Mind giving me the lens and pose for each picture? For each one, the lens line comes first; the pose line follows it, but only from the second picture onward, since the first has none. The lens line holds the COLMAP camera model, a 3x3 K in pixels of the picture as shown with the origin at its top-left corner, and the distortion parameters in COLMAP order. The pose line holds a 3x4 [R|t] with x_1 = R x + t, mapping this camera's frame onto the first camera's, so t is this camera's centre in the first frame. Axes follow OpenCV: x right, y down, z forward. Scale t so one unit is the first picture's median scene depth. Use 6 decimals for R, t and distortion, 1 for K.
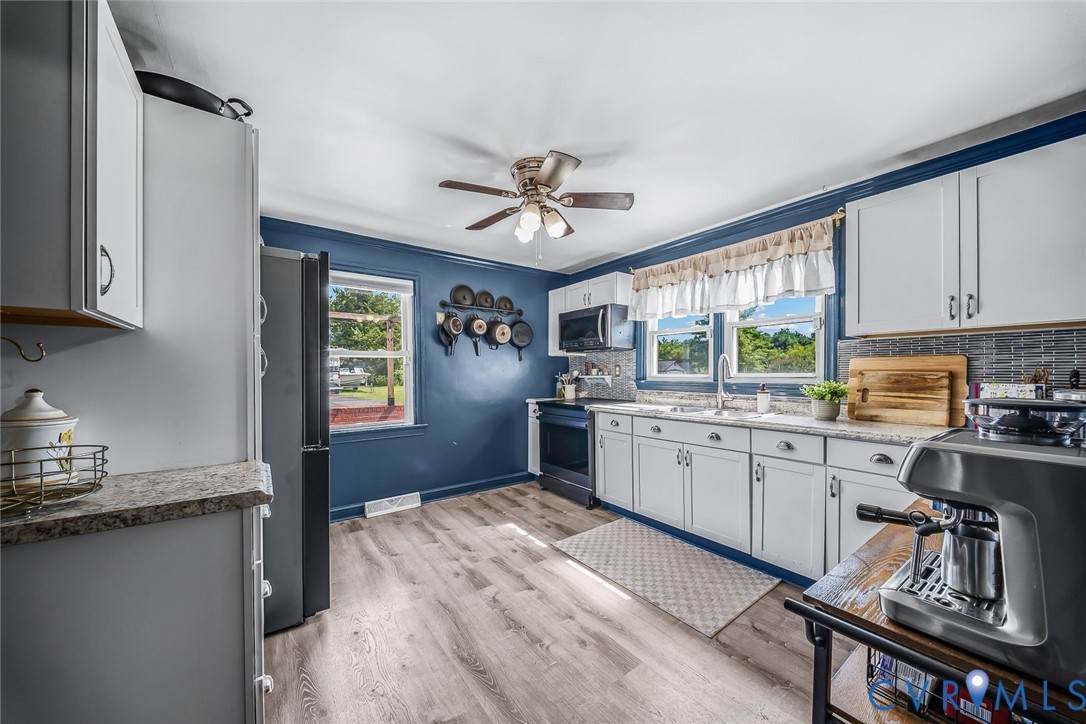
lens RADIAL K [[385.4, 0, 542.6], [0, 385.4, 359.1], [0, 0, 1]] dist [0.000061, -0.003048]
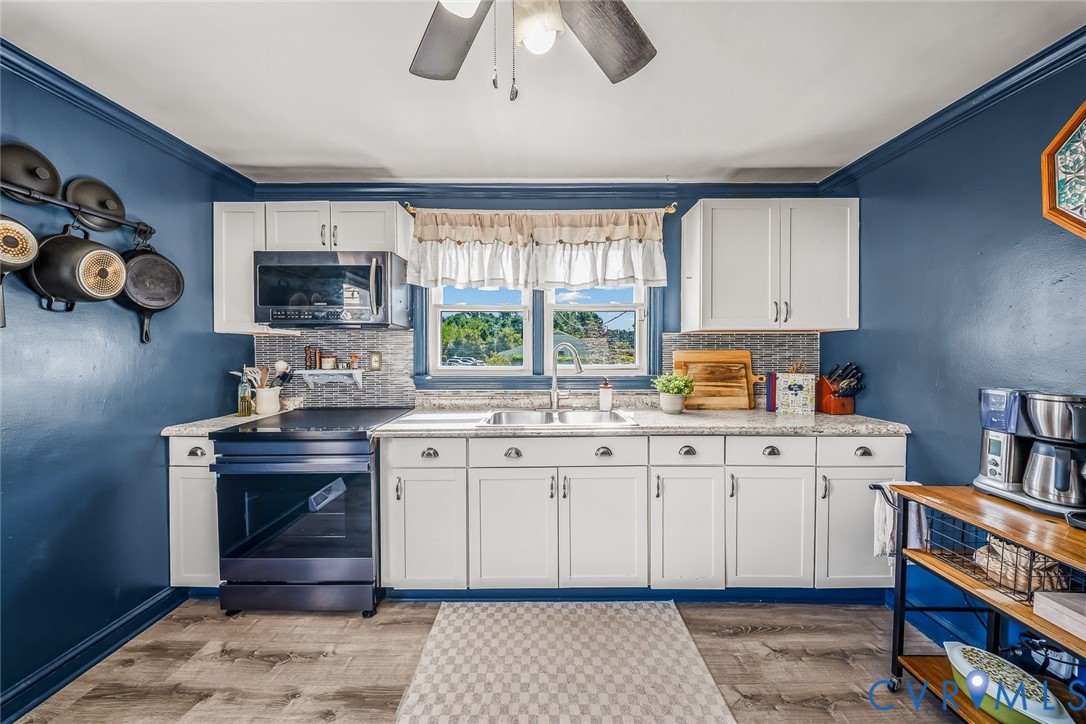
lens RADIAL K [[382.8, 0, 542.7], [0, 382.8, 348.5], [0, 0, 1]] dist [0.001158, -0.003498]
pose [[0.584815, 0.003544, 0.811159, -0.167011], [-0.027949, 0.999485, 0.015784, -0.009097], [-0.810685, -0.031901, 0.584612, 0.449661]]
